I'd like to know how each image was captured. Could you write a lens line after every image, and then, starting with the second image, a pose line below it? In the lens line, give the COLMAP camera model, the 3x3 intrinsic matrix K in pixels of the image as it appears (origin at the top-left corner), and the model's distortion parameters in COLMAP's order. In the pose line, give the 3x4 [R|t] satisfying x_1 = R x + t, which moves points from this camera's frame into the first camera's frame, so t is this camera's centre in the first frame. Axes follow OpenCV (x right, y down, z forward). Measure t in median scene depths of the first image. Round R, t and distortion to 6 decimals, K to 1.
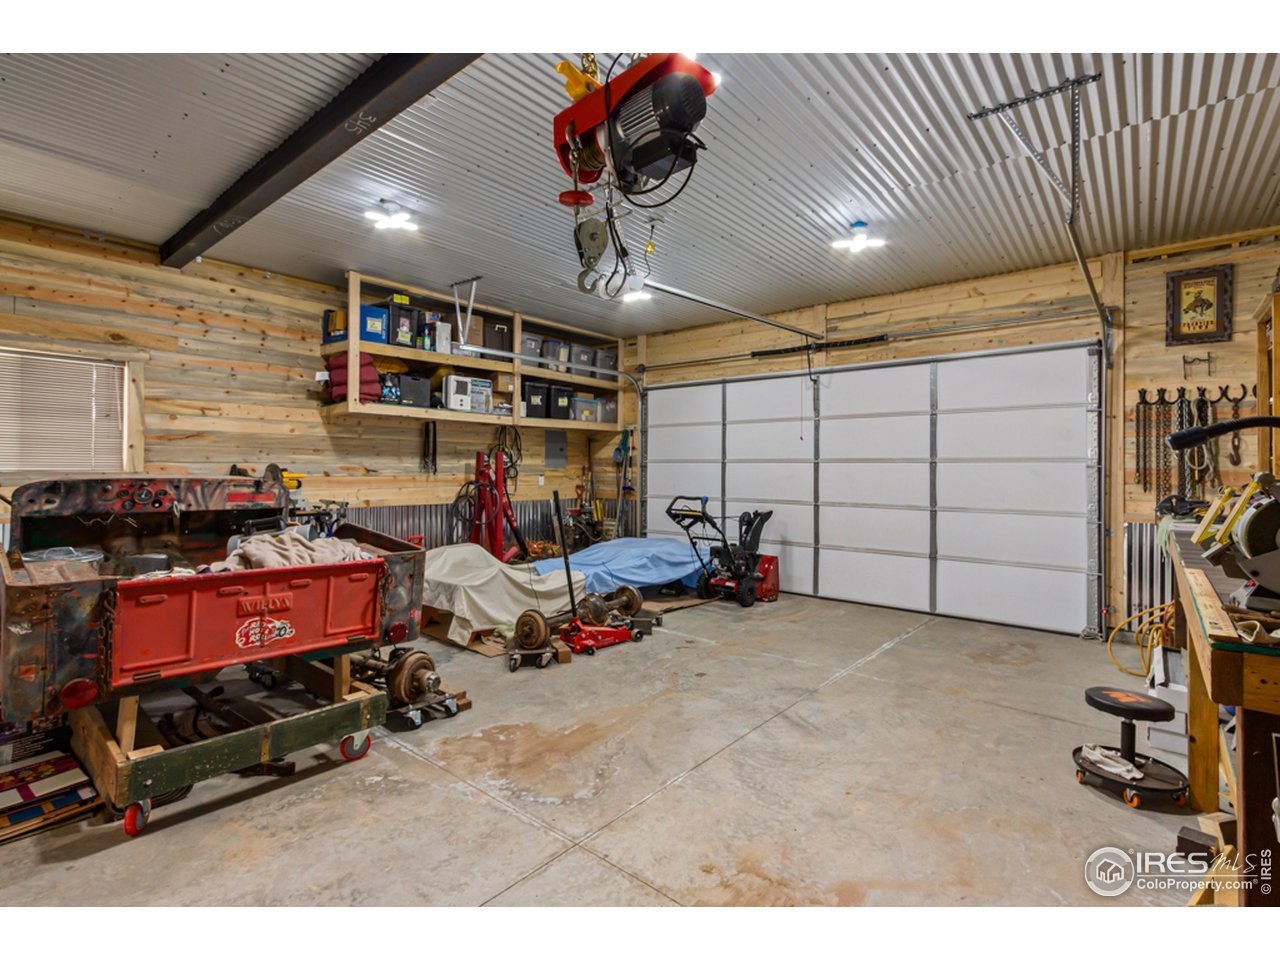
lens RADIAL K [[620.5, 0, 643.2], [0, 620.5, 465.1], [0, 0, 1]] dist [0.012863, 0.000041]
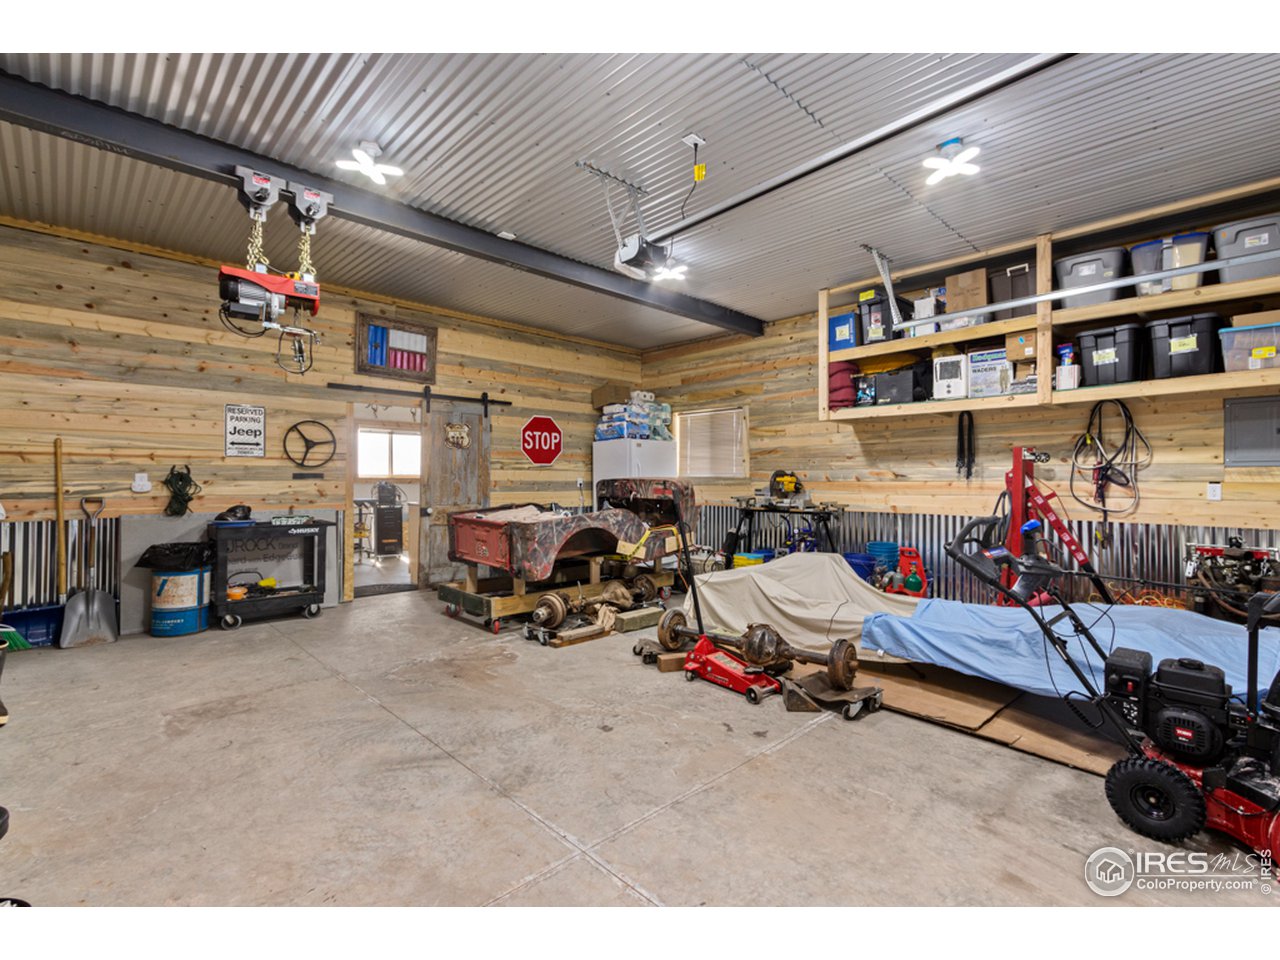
lens RADIAL K [[583.9, 0, 640.0], [0, 583.9, 480.0], [0, 0, 1]] dist [0.002303, -0.000058]
pose [[-0.102692, -0.006867, -0.994689, 0.577639], [0.002610, 0.999971, -0.007173, 0.024517], [0.994710, -0.003333, -0.102672, 0.796182]]
